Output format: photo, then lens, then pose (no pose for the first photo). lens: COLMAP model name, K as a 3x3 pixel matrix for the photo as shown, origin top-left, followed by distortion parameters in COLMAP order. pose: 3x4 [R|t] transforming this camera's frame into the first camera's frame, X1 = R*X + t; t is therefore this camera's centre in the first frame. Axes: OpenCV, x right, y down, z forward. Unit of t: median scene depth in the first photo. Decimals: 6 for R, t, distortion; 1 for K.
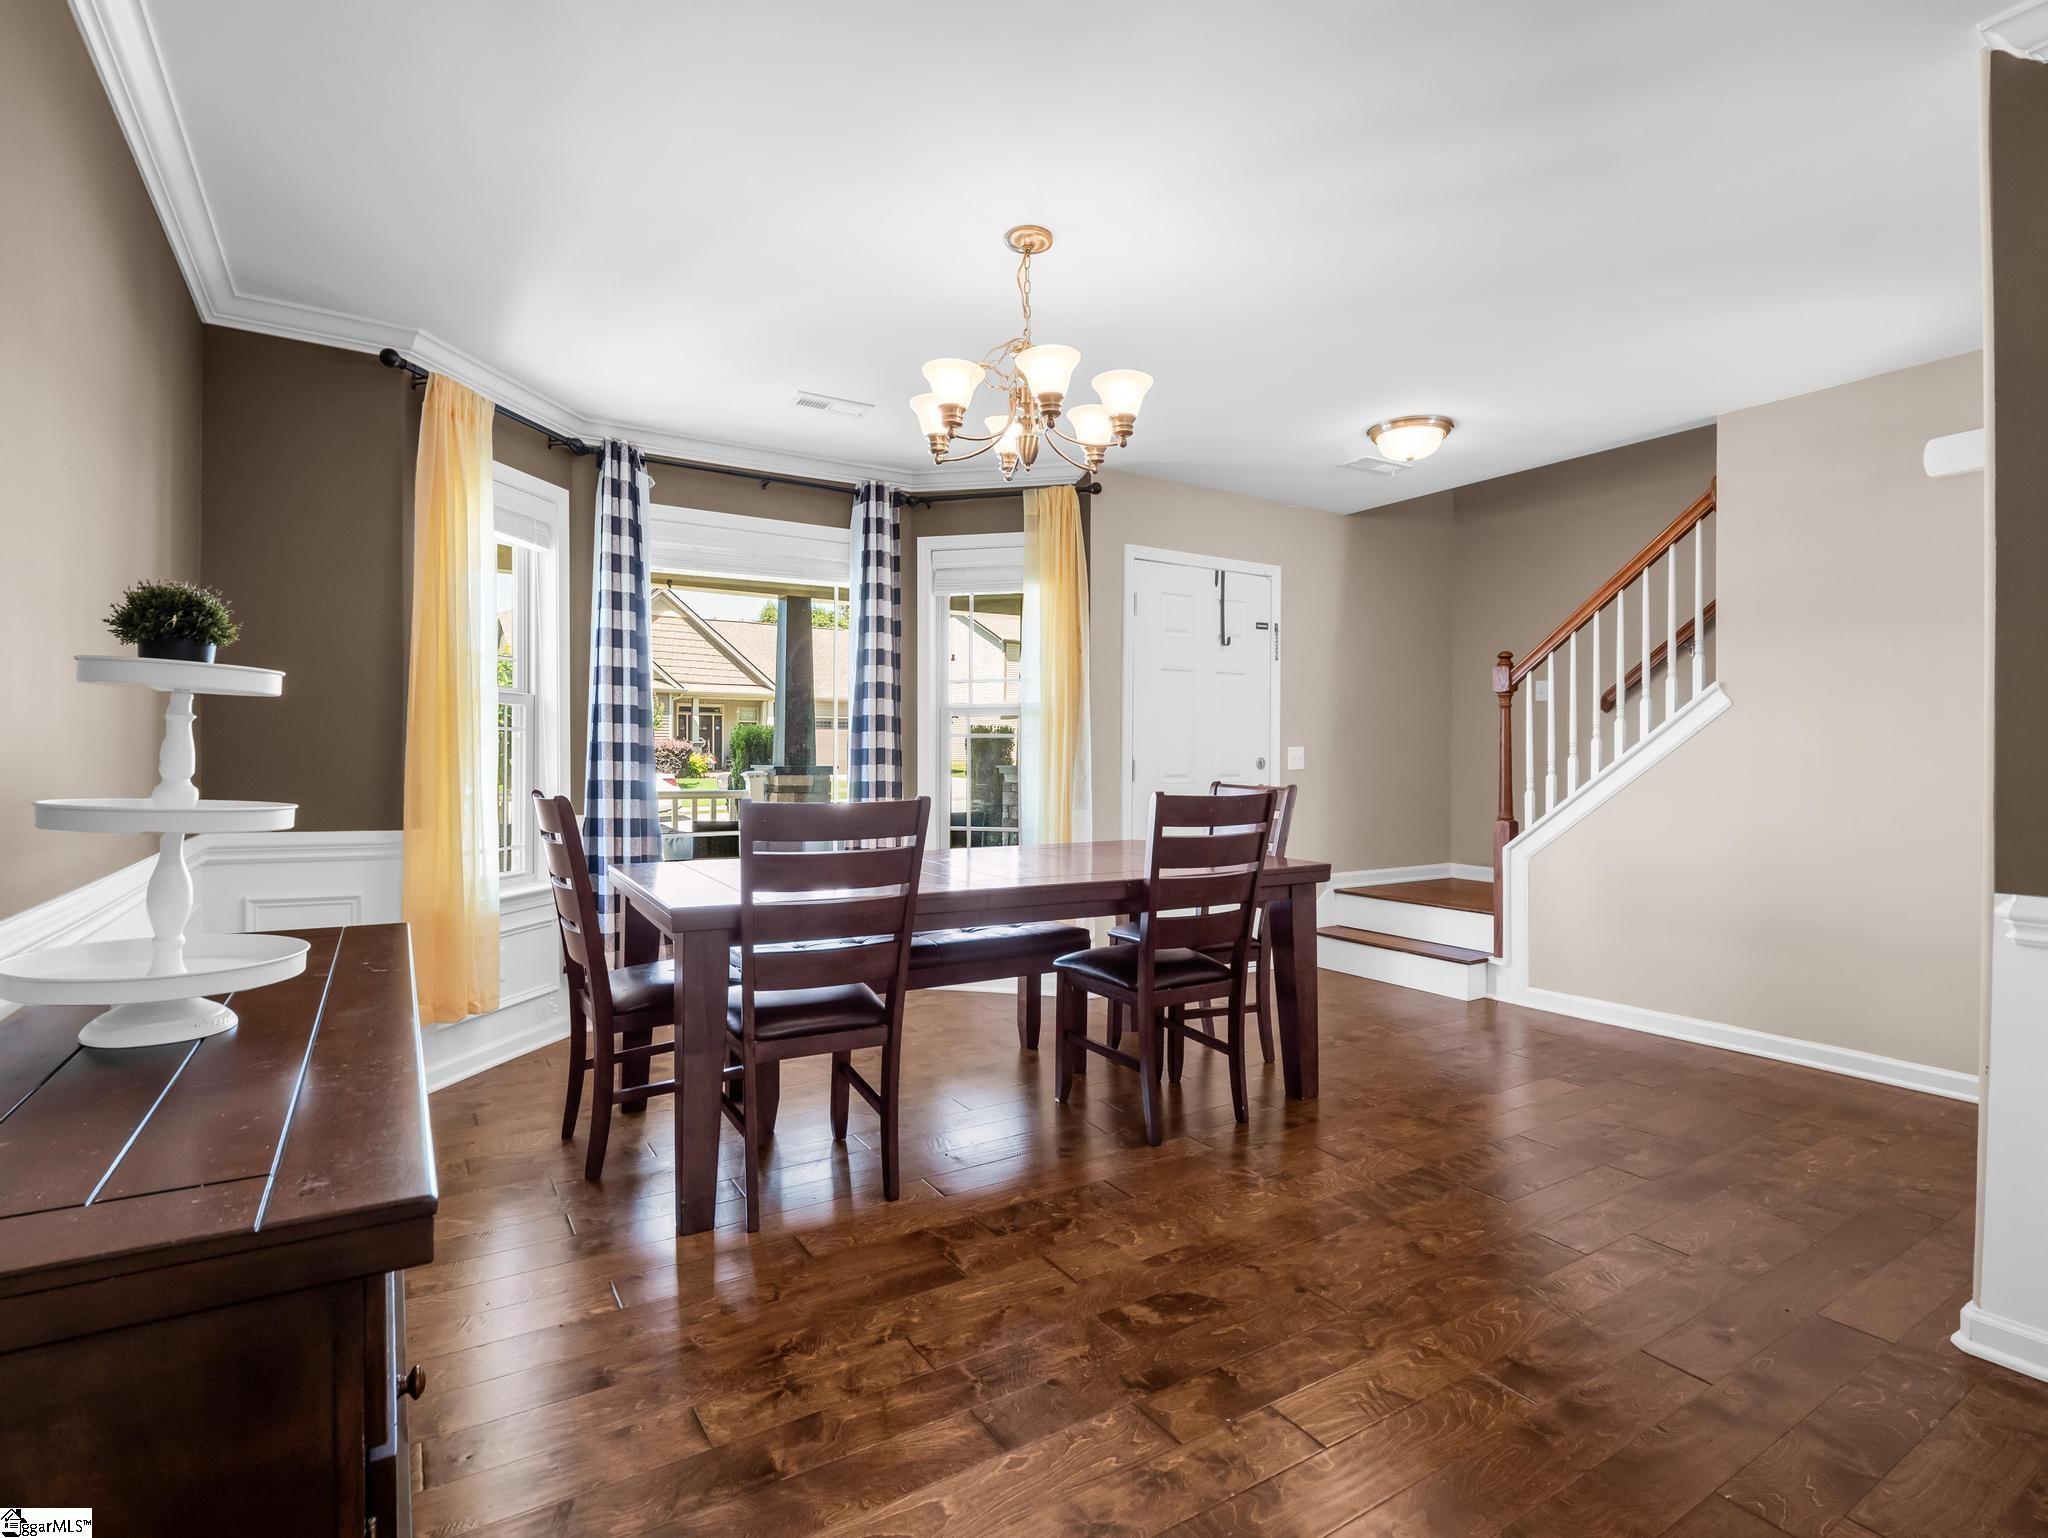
lens RADIAL K [[1011.3, 0, 1004.4], [0, 1011.3, 761.5], [0, 0, 1]] dist [-0.017338, -0.000677]
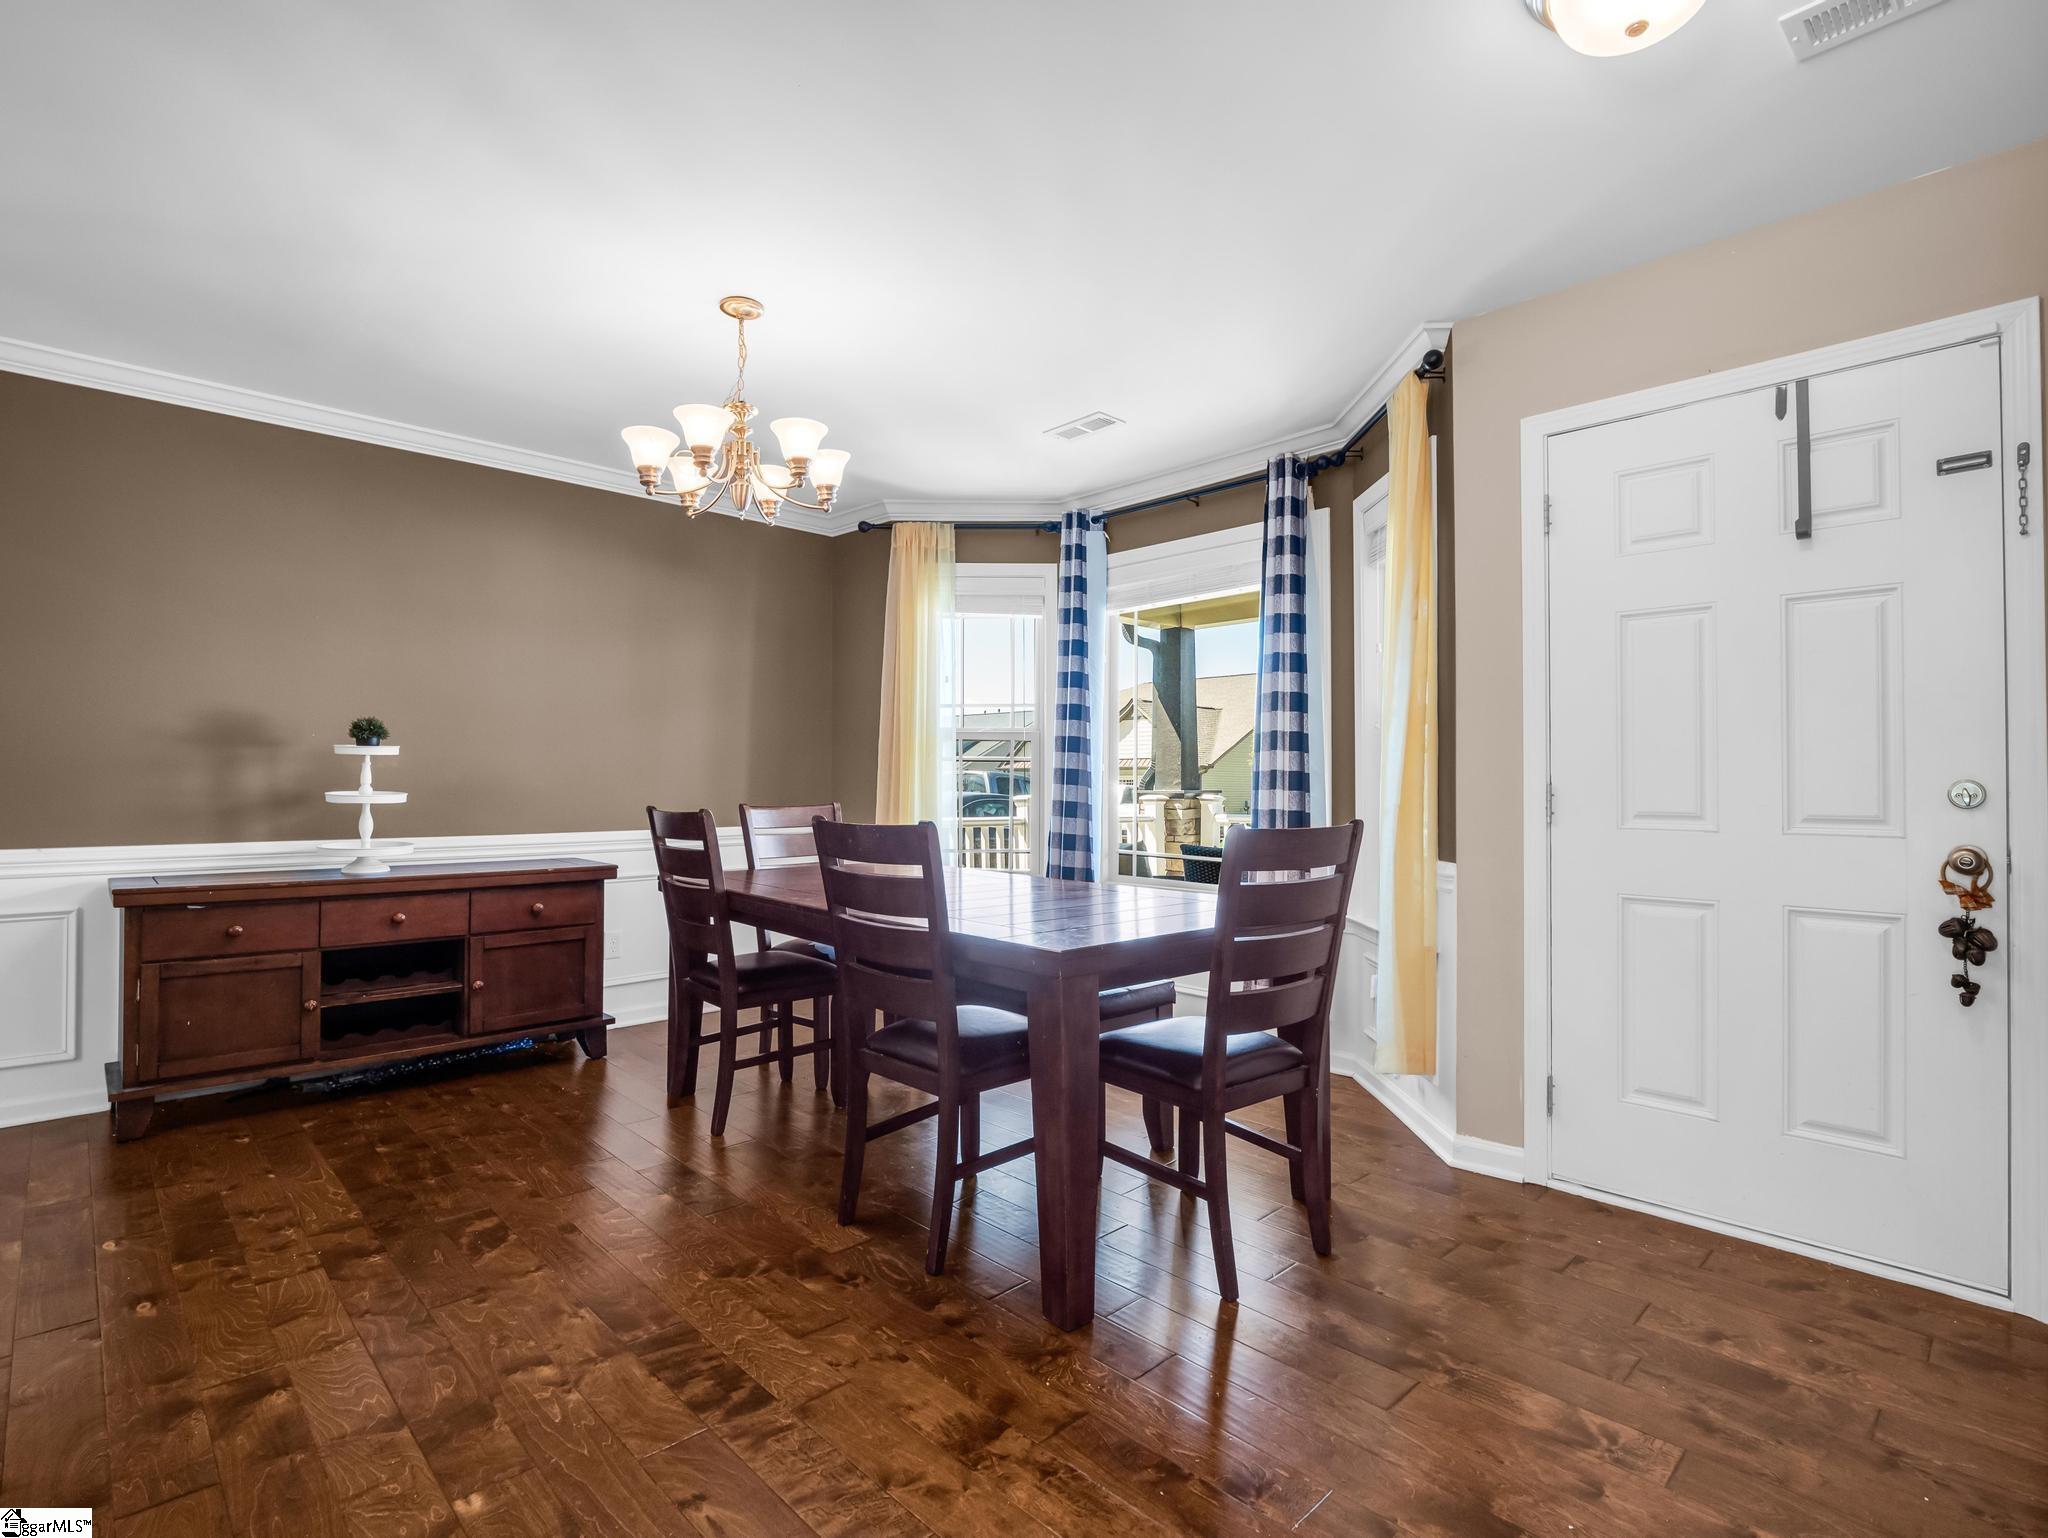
lens RADIAL K [[1011.3, 0, 1004.4], [0, 1011.3, 761.5], [0, 0, 1]] dist [-0.017338, -0.000677]
pose [[0.200892, -0.022498, -0.979355, 0.971178], [-0.006251, 0.999686, -0.024247, 0.002793], [0.979593, 0.010993, 0.200689, 0.895661]]
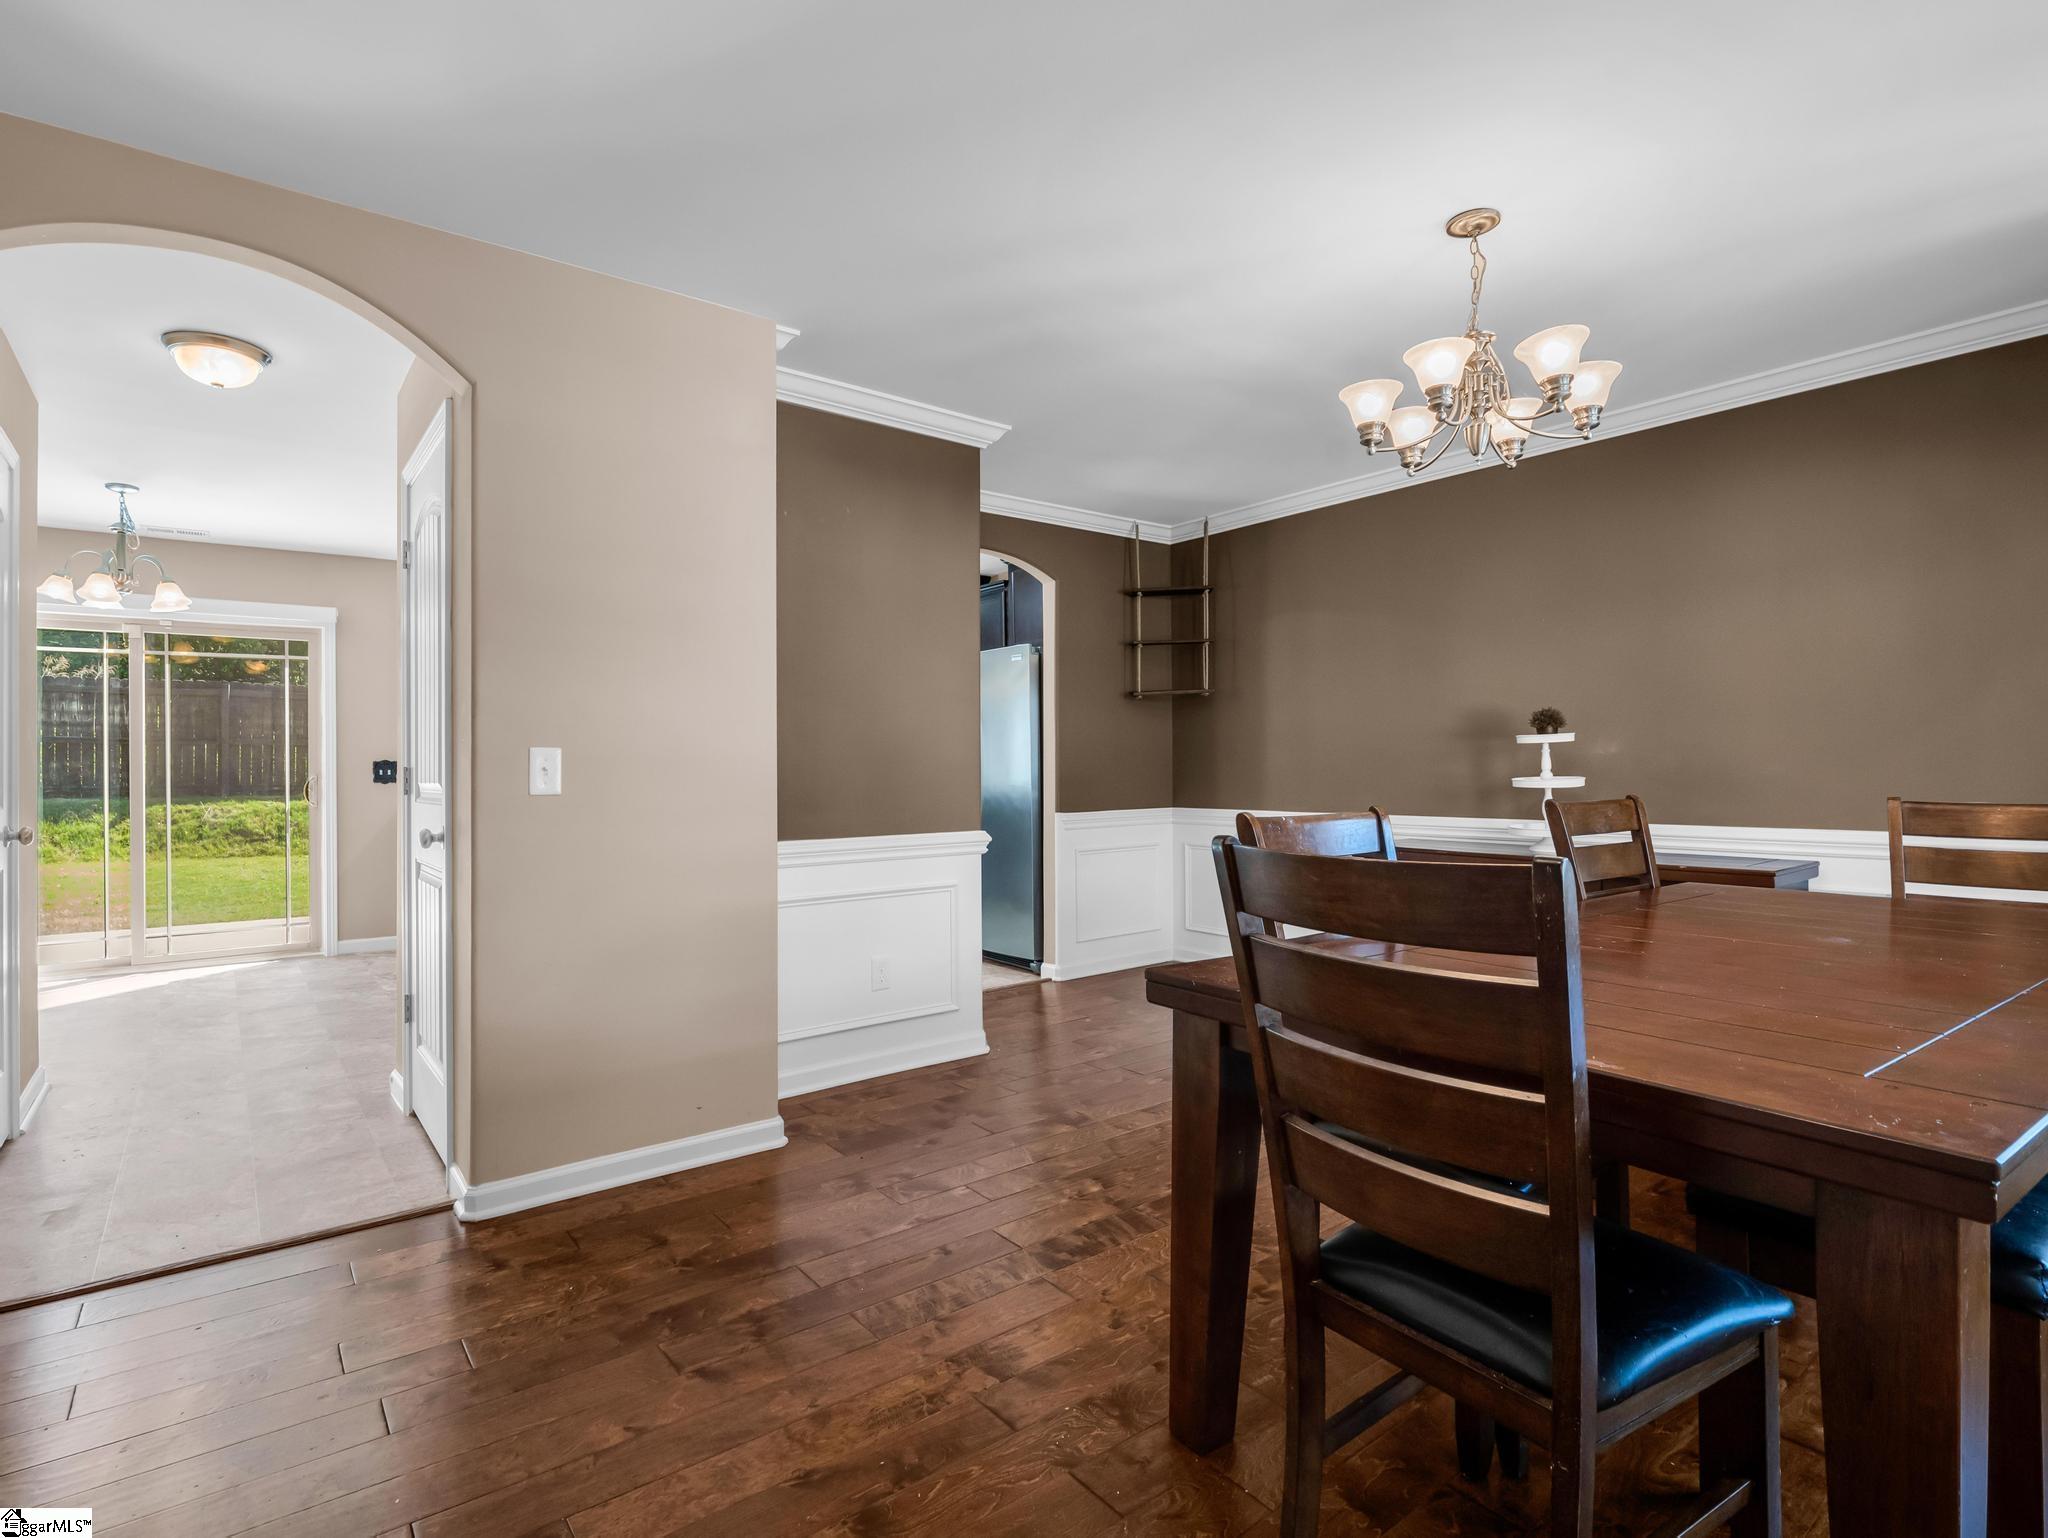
lens RADIAL K [[1011.3, 0, 1004.4], [0, 1011.3, 761.5], [0, 0, 1]] dist [-0.017338, -0.000677]
pose [[-0.994995, 0.001165, -0.099921, 0.477335], [0.001226, 0.999999, -0.000543, -0.005267], [0.099920, -0.000663, -0.994995, 1.597773]]
